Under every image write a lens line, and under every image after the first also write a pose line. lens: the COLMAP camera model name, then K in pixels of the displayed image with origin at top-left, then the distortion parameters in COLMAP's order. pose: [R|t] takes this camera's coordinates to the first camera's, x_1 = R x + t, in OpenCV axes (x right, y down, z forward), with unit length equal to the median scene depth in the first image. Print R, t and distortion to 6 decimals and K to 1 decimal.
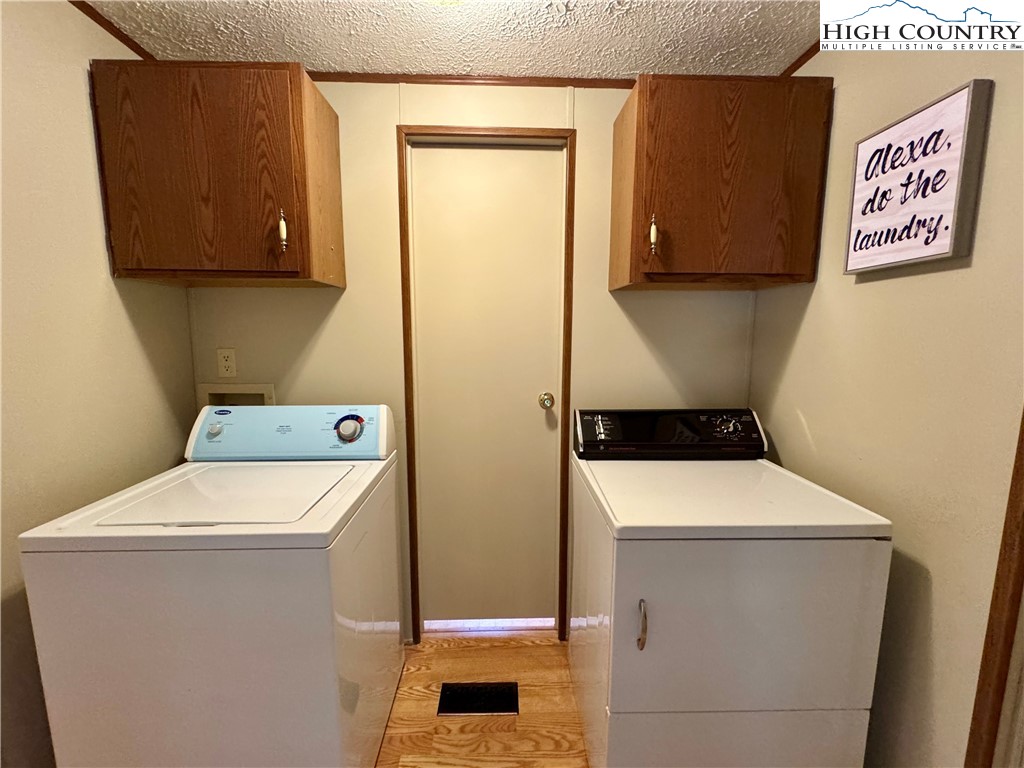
lens RADIAL K [[407.7, 0, 510.0], [0, 407.7, 383.3], [0, 0, 1]] dist [-0.004513, 0.000339]
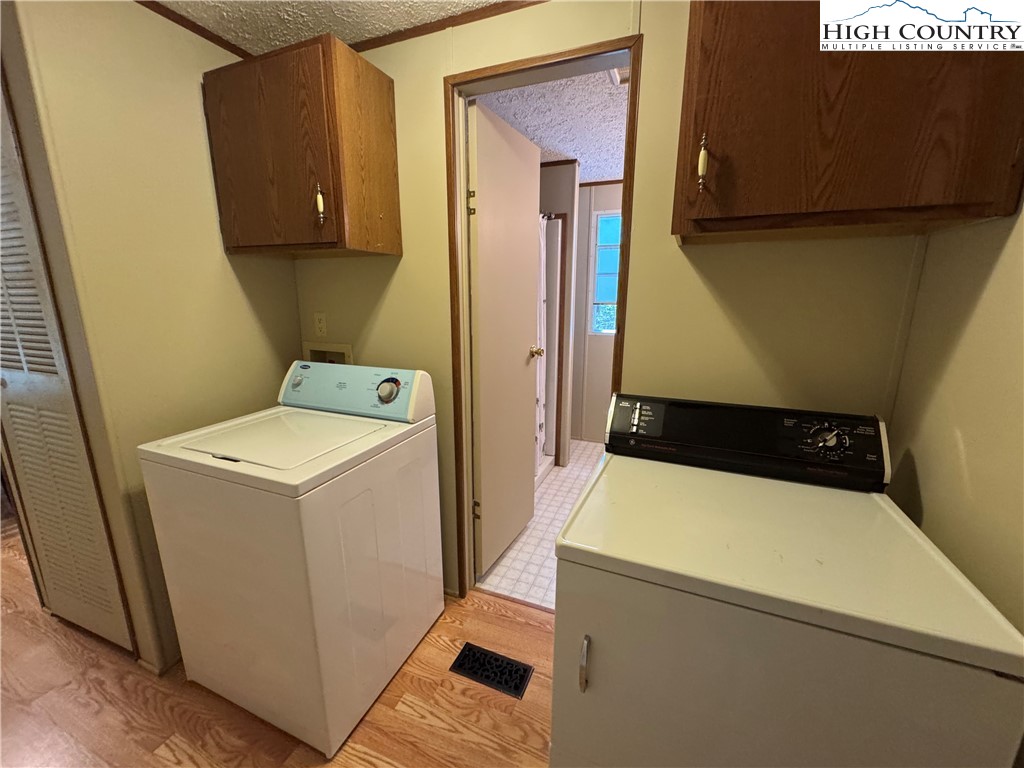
lens RADIAL K [[407.7, 0, 510.9], [0, 407.7, 382.9], [0, 0, 1]] dist [-0.004513, 0.000339]
pose [[0.912973, 0.086383, -0.398770, 0.325809], [-0.050784, 0.993790, 0.099008, -0.031082], [0.404846, -0.070141, 0.911691, 0.161588]]
